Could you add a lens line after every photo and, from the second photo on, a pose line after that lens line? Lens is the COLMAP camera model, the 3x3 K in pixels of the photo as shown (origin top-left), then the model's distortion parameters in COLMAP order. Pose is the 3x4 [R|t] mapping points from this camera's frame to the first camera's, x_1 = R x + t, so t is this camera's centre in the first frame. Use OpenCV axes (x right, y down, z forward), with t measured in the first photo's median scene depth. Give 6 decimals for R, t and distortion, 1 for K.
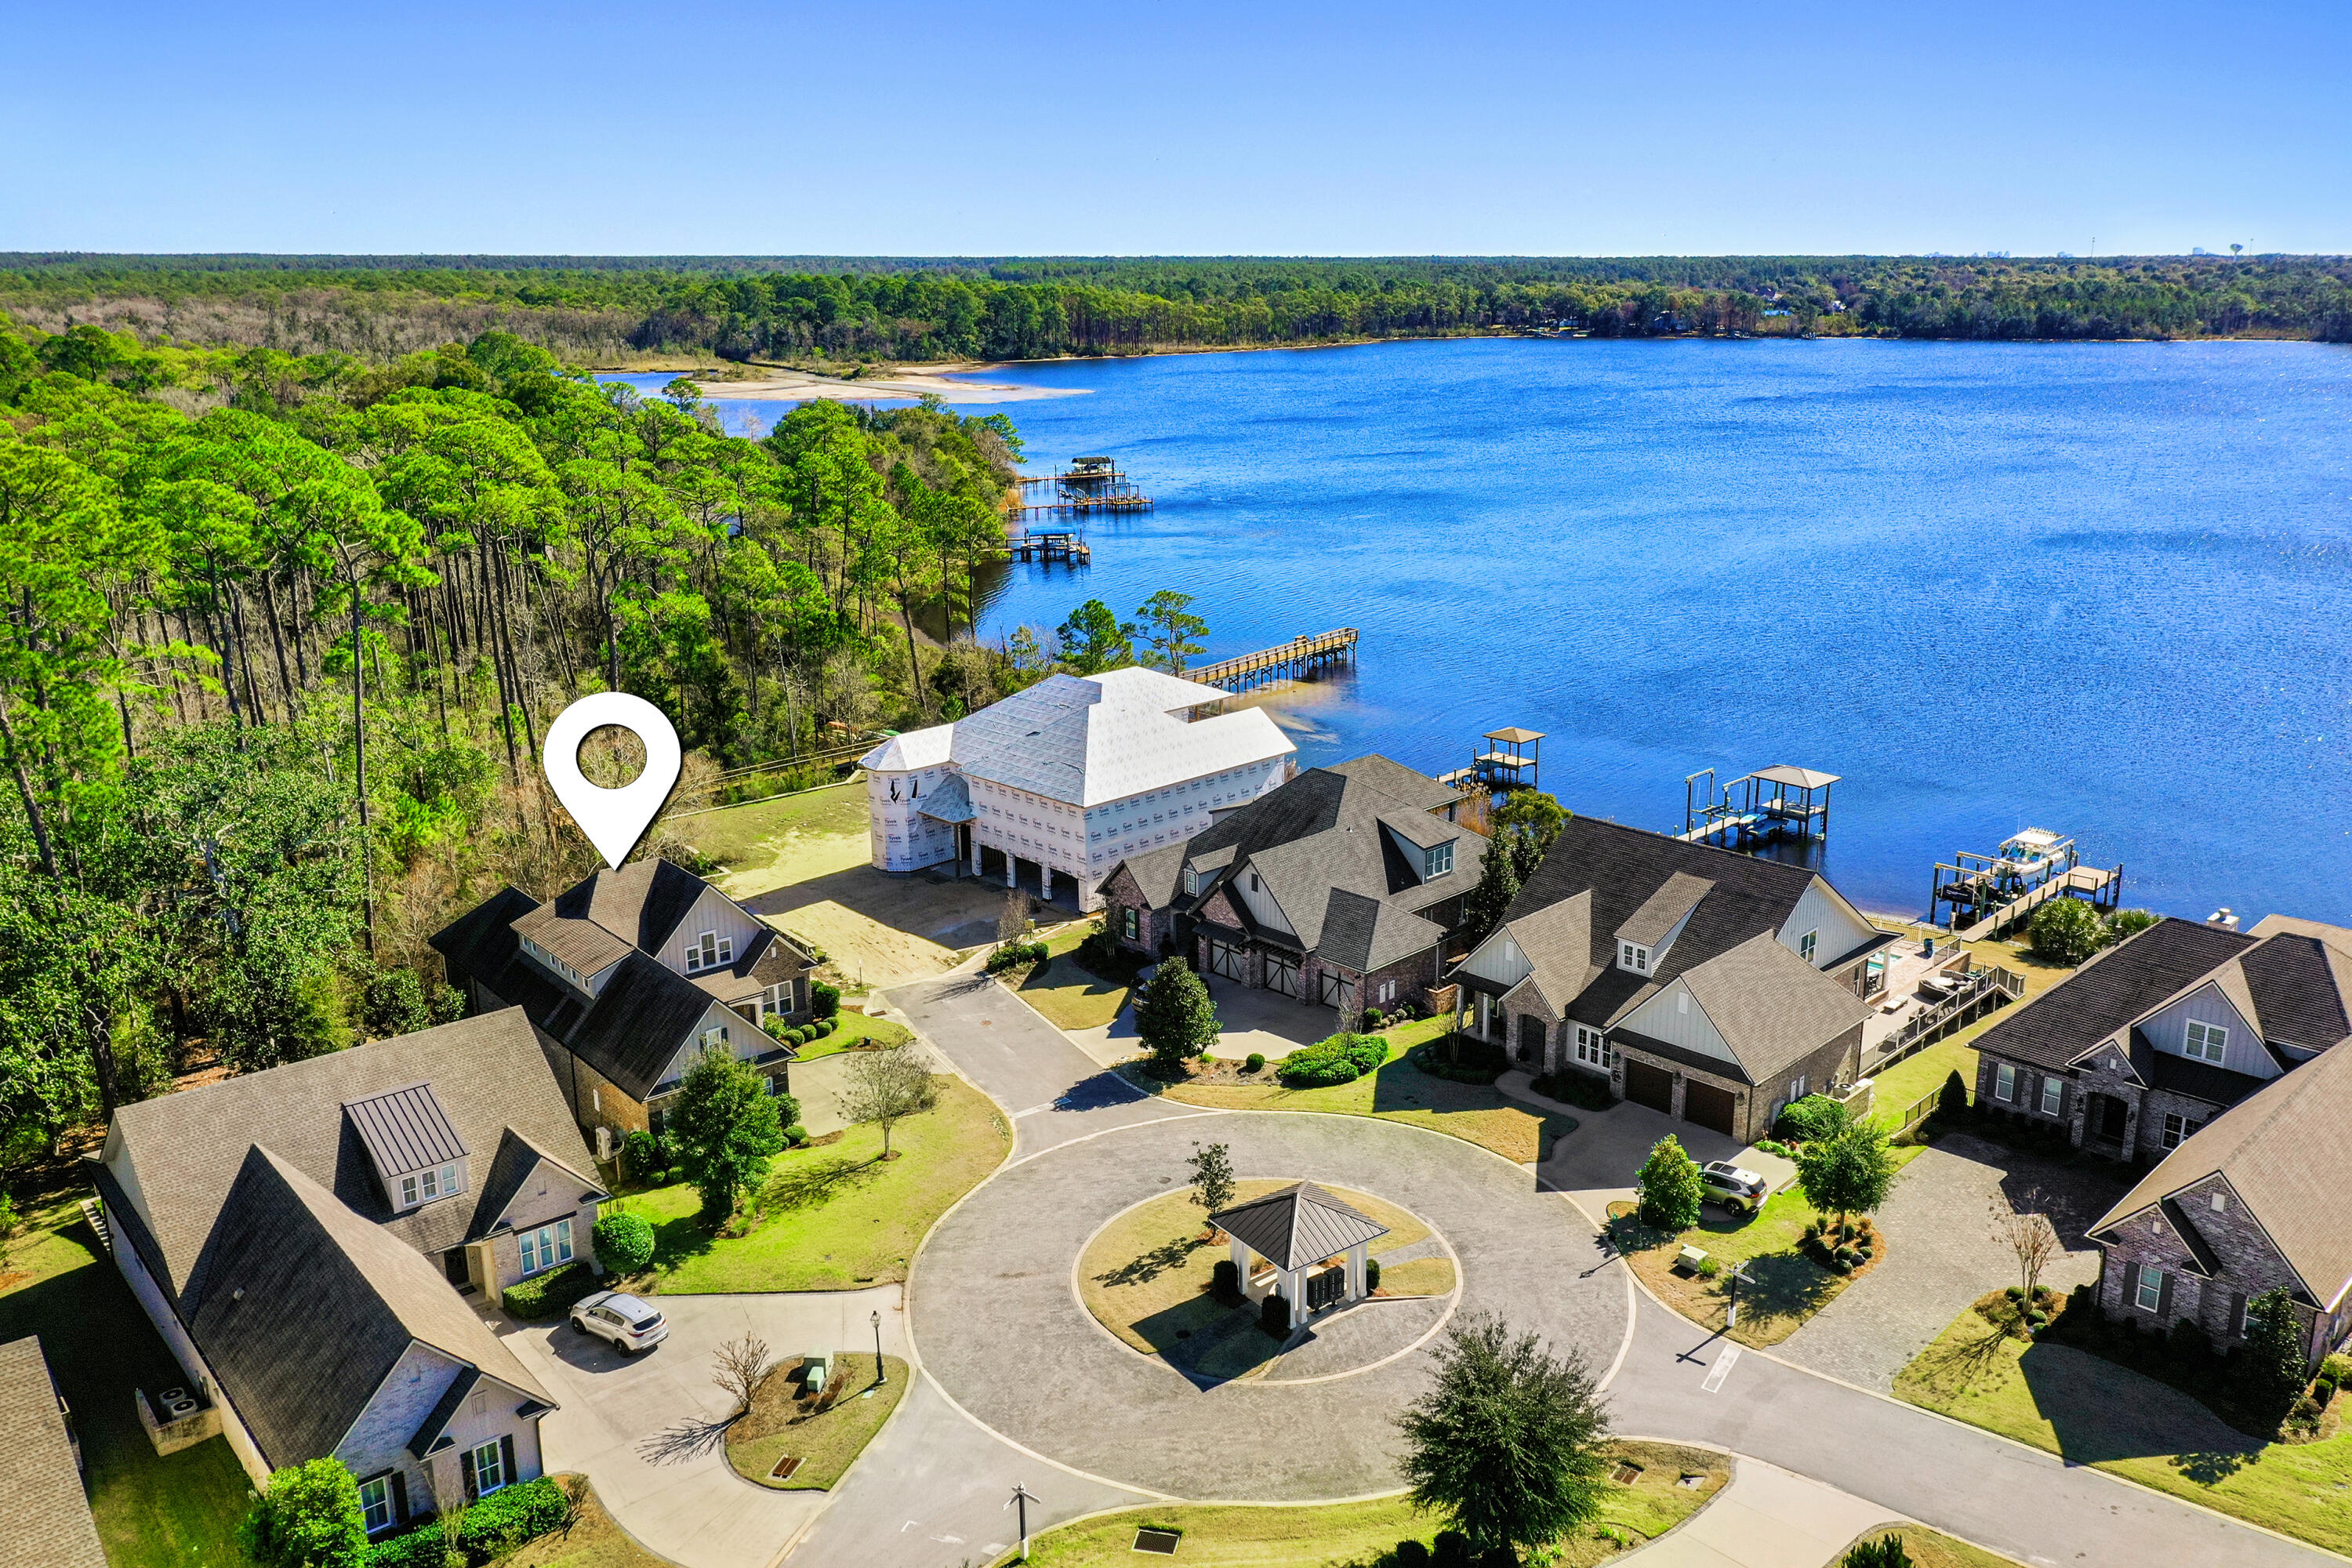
lens RADIAL K [[1846.4, 0, 1133.1], [0, 1846.4, 802.3], [0, 0, 1]] dist [0.010511, 0.004886]
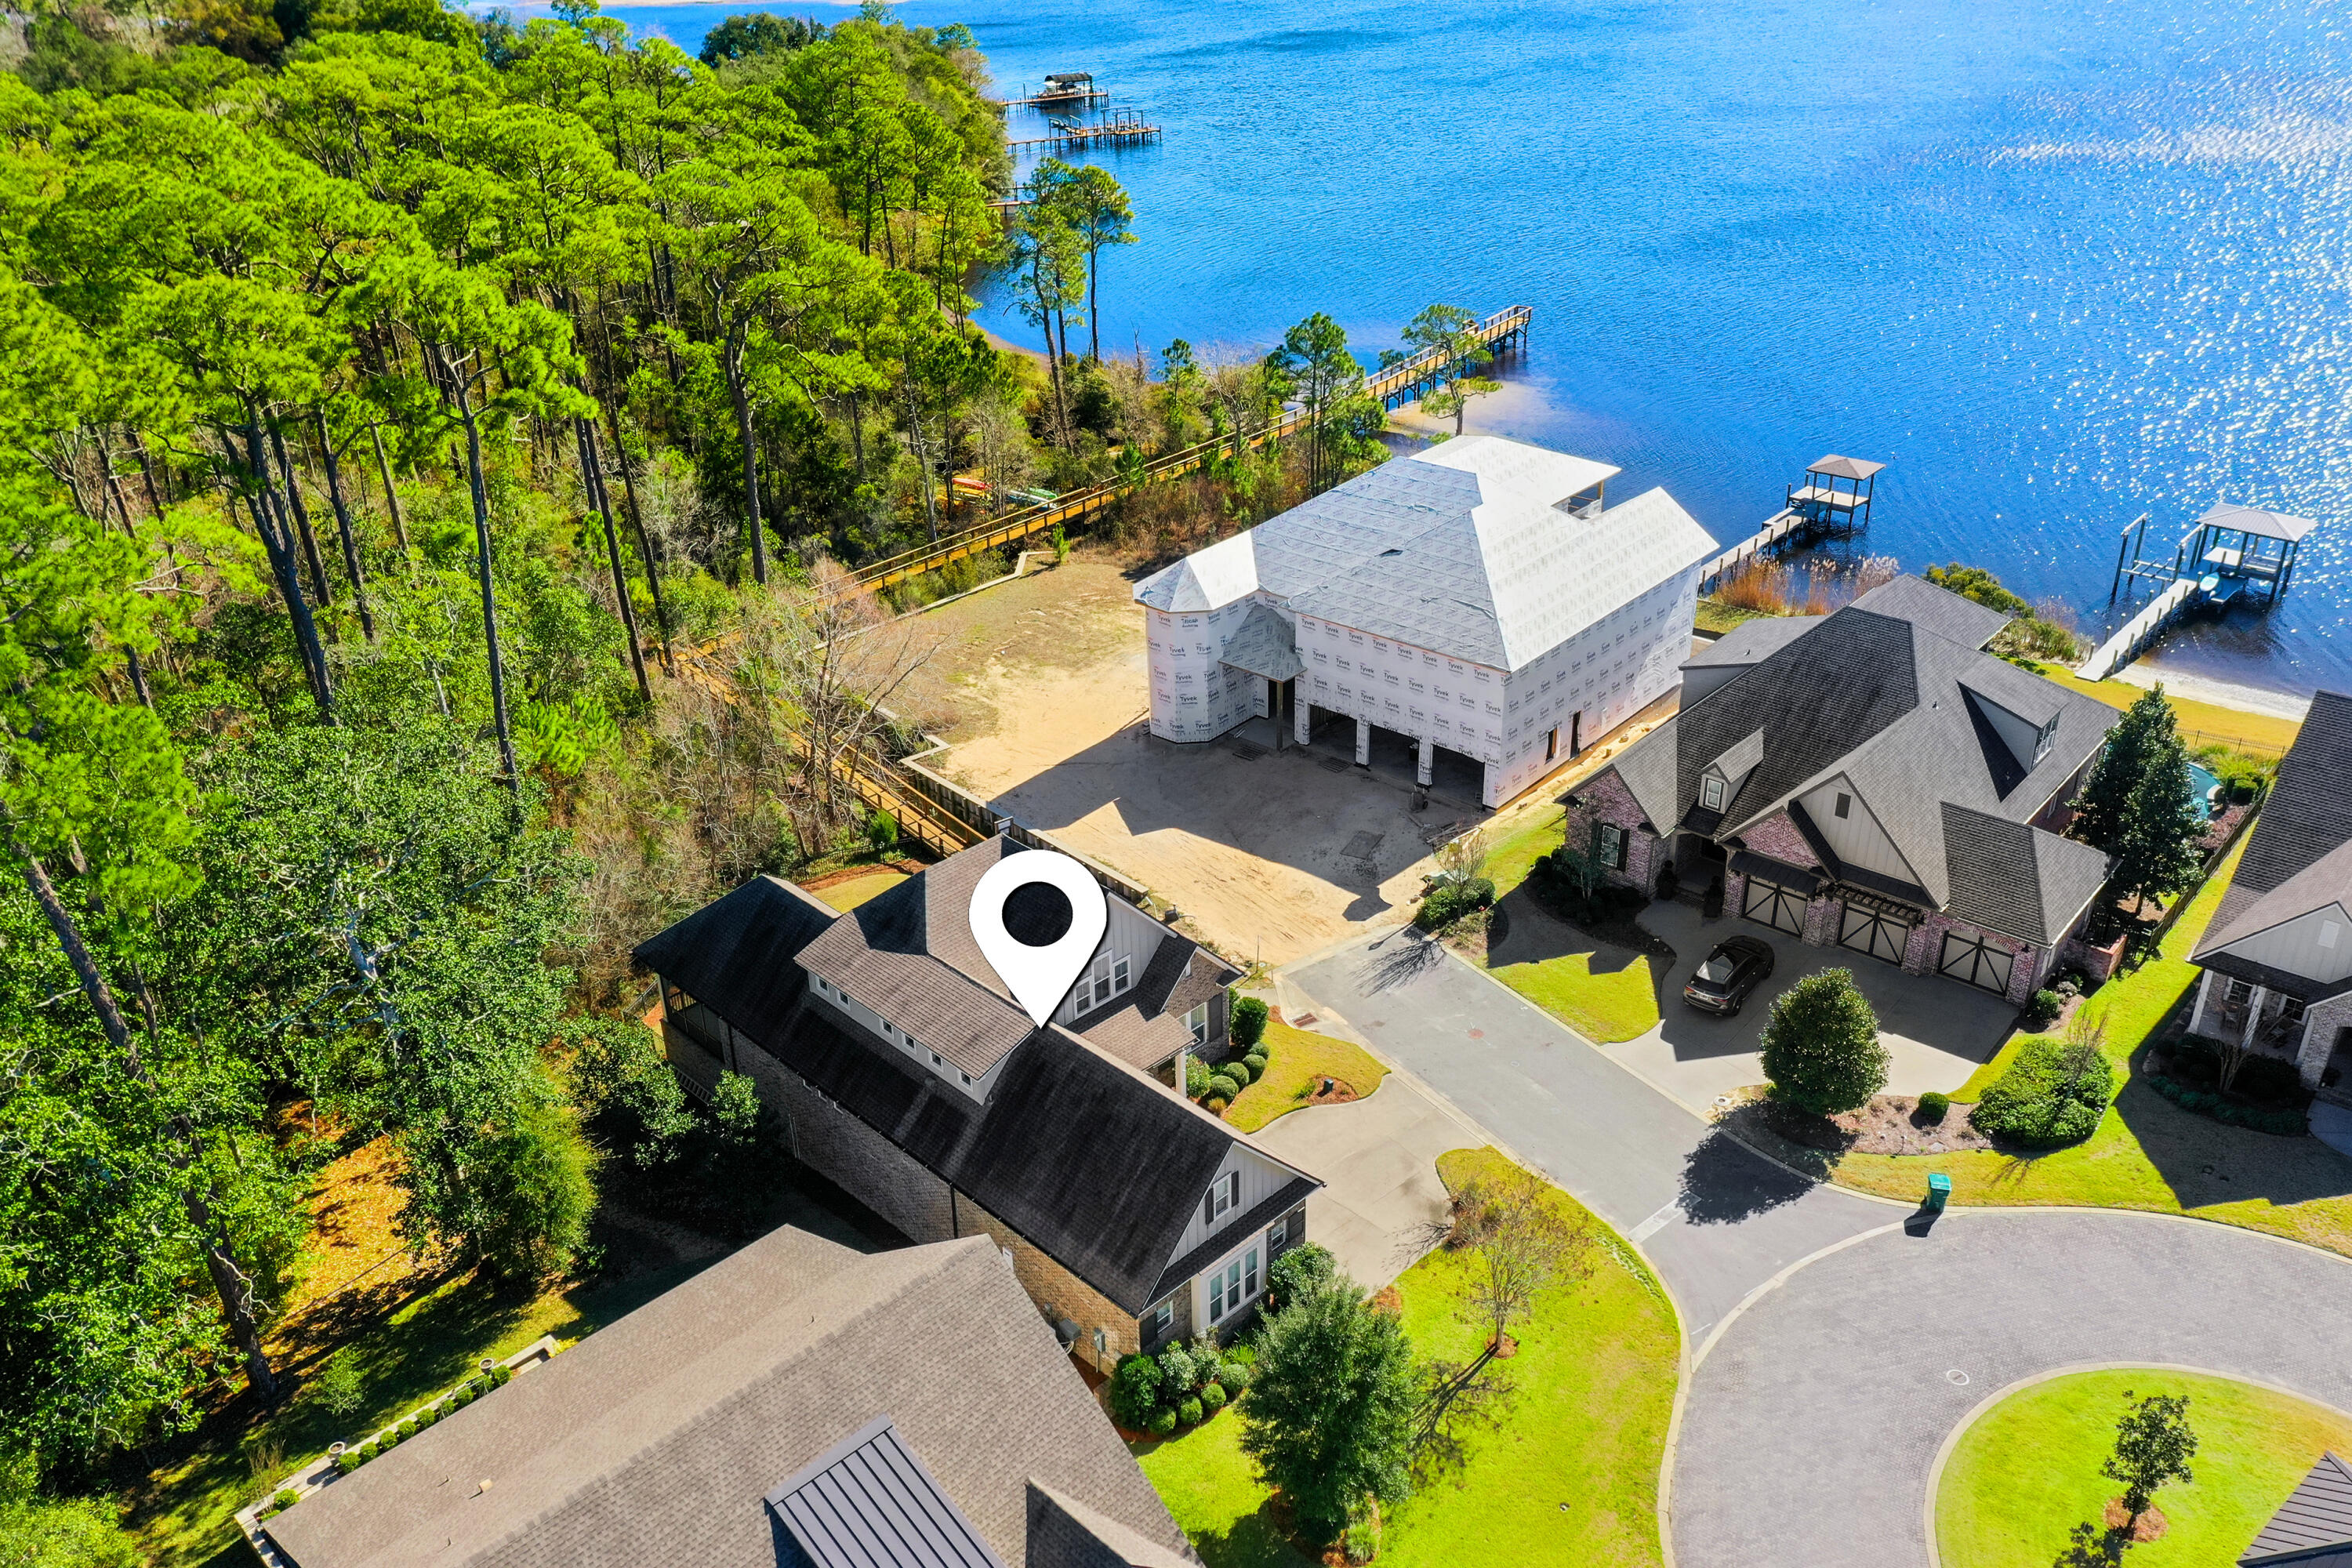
lens RADIAL K [[1846.4, 0, 1133.1], [0, 1846.4, 802.3], [0, 0, 1]] dist [0.010511, 0.004886]
pose [[0.996850, -0.055255, 0.056887, -0.235130], [0.042709, 0.978456, 0.201991, -0.107302], [-0.066823, -0.198926, 0.977734, 0.339440]]
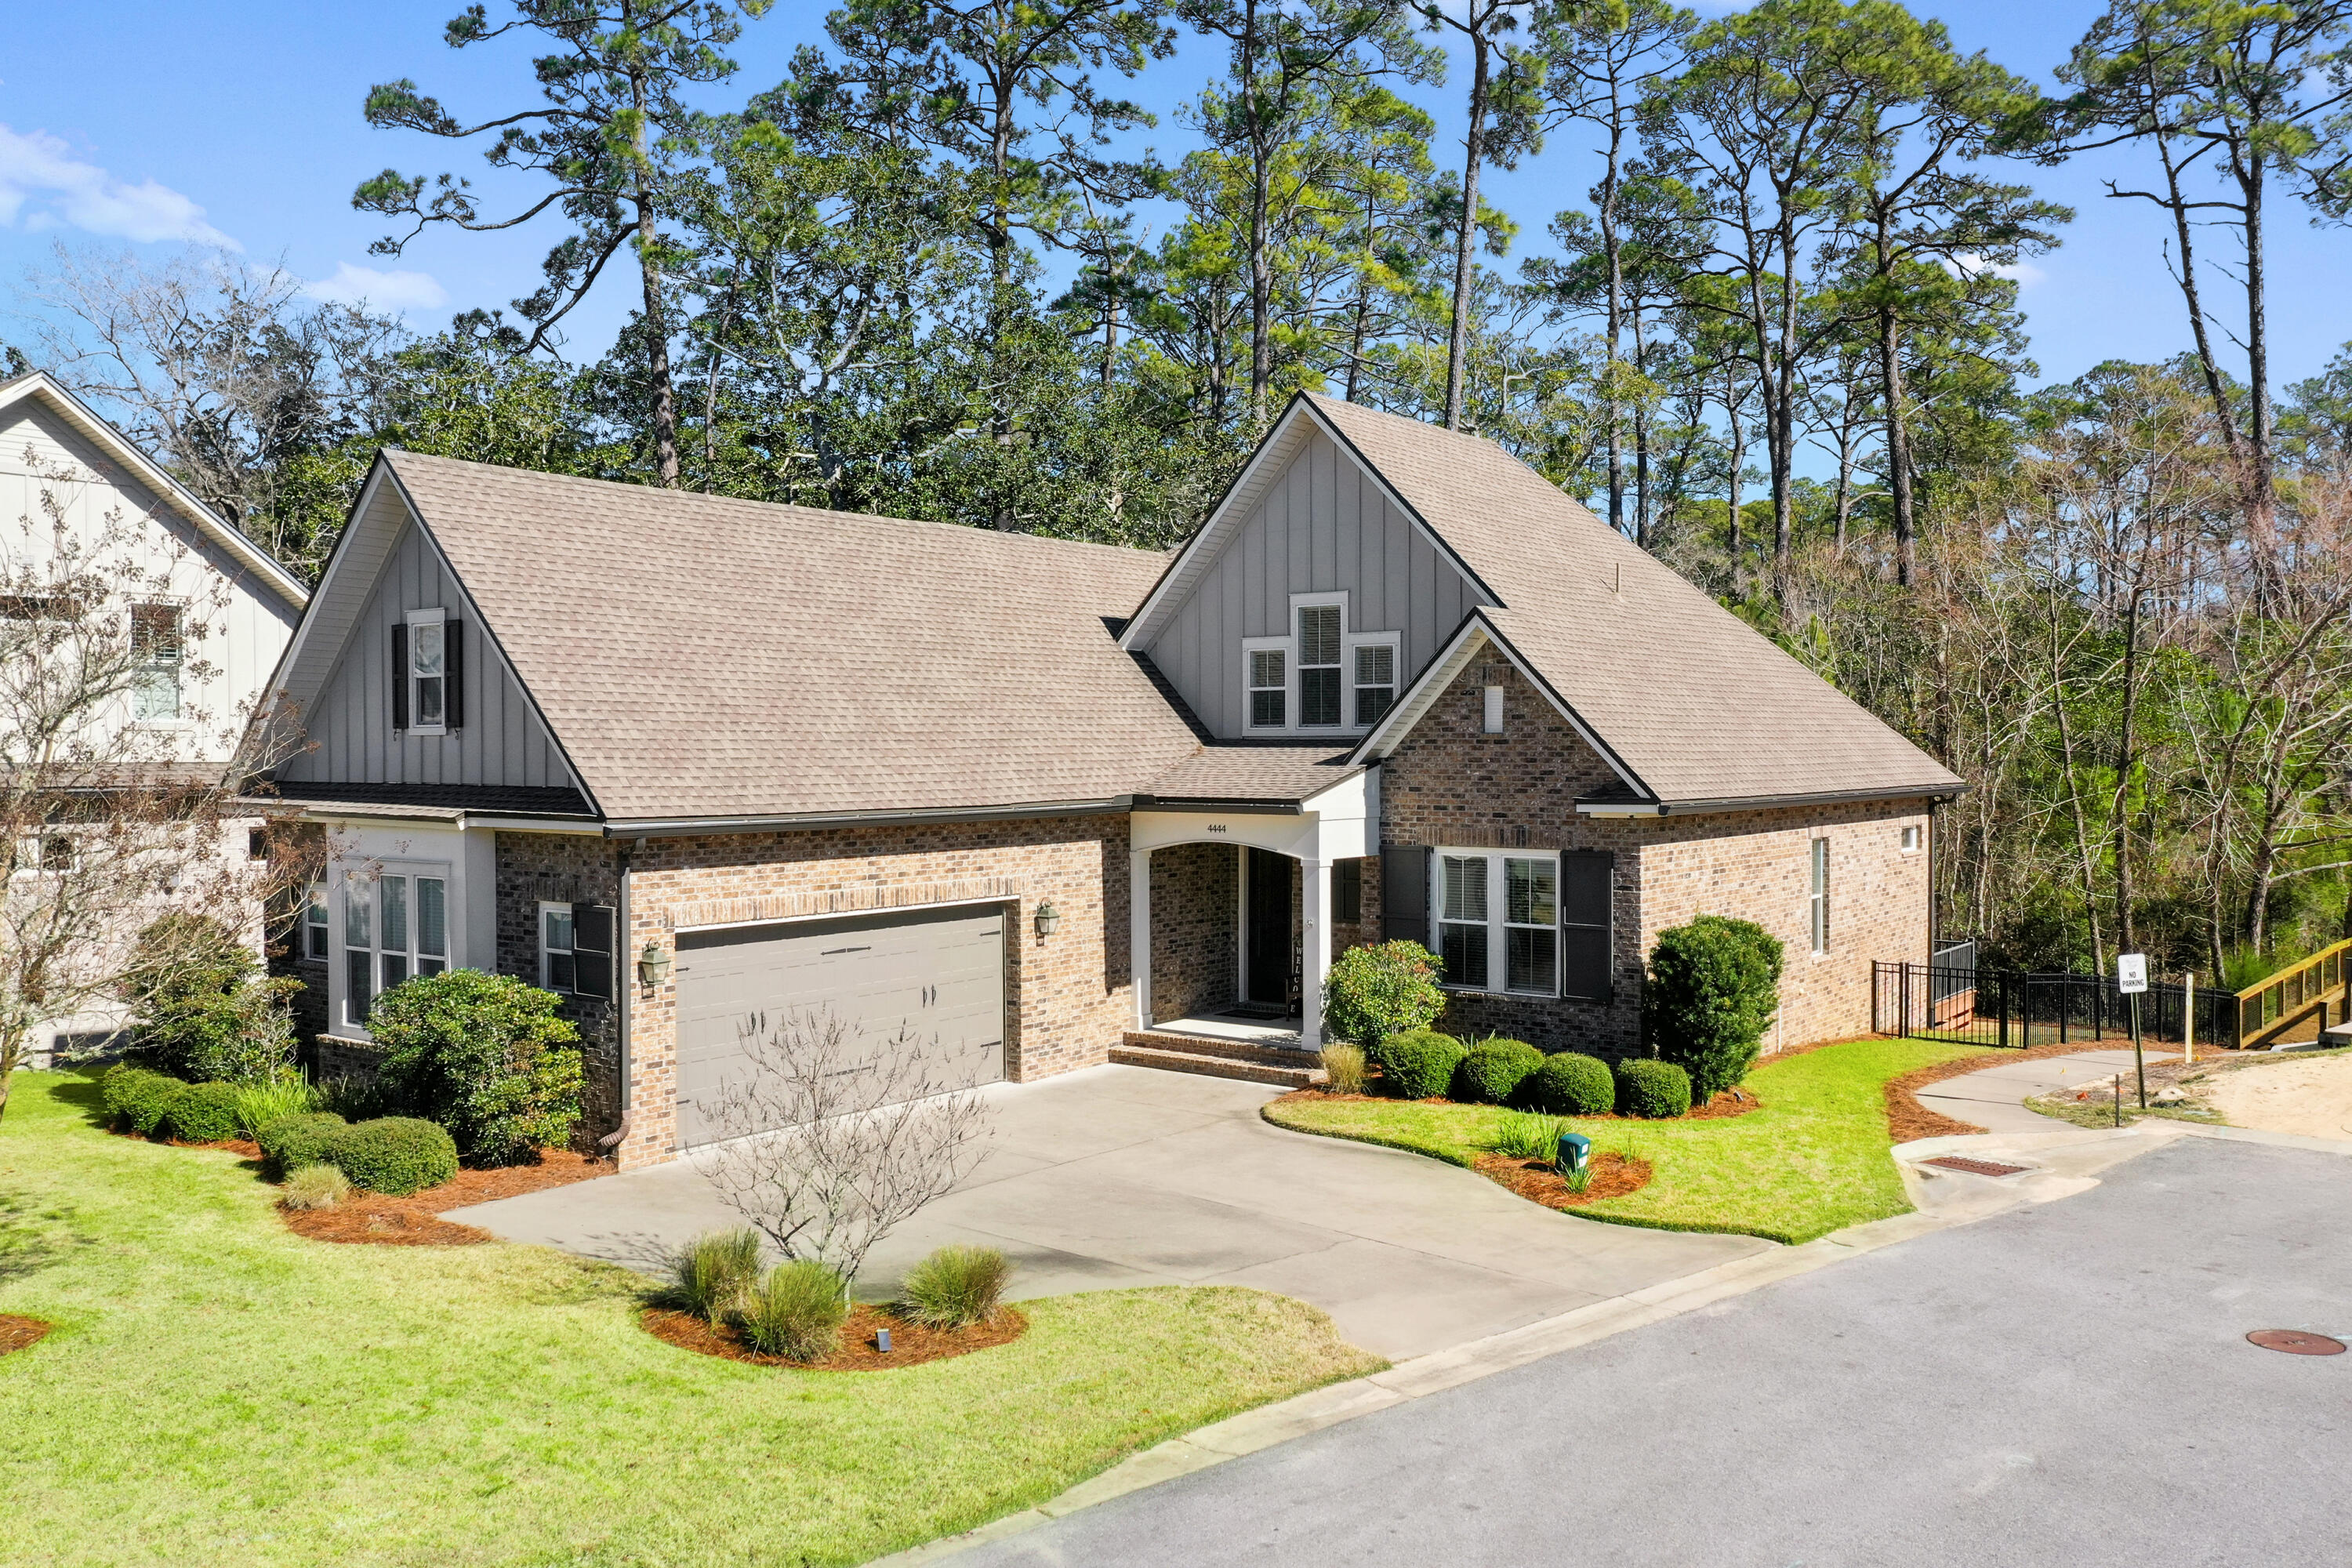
lens RADIAL K [[1846.4, 0, 1133.1], [0, 1846.4, 802.3], [0, 0, 1]] dist [0.010511, 0.004886]
pose [[0.214007, 0.051033, -0.975498, 0.029348], [-0.266746, 0.963733, -0.008102, 0.101379], [0.939706, 0.261944, 0.219859, 0.856045]]
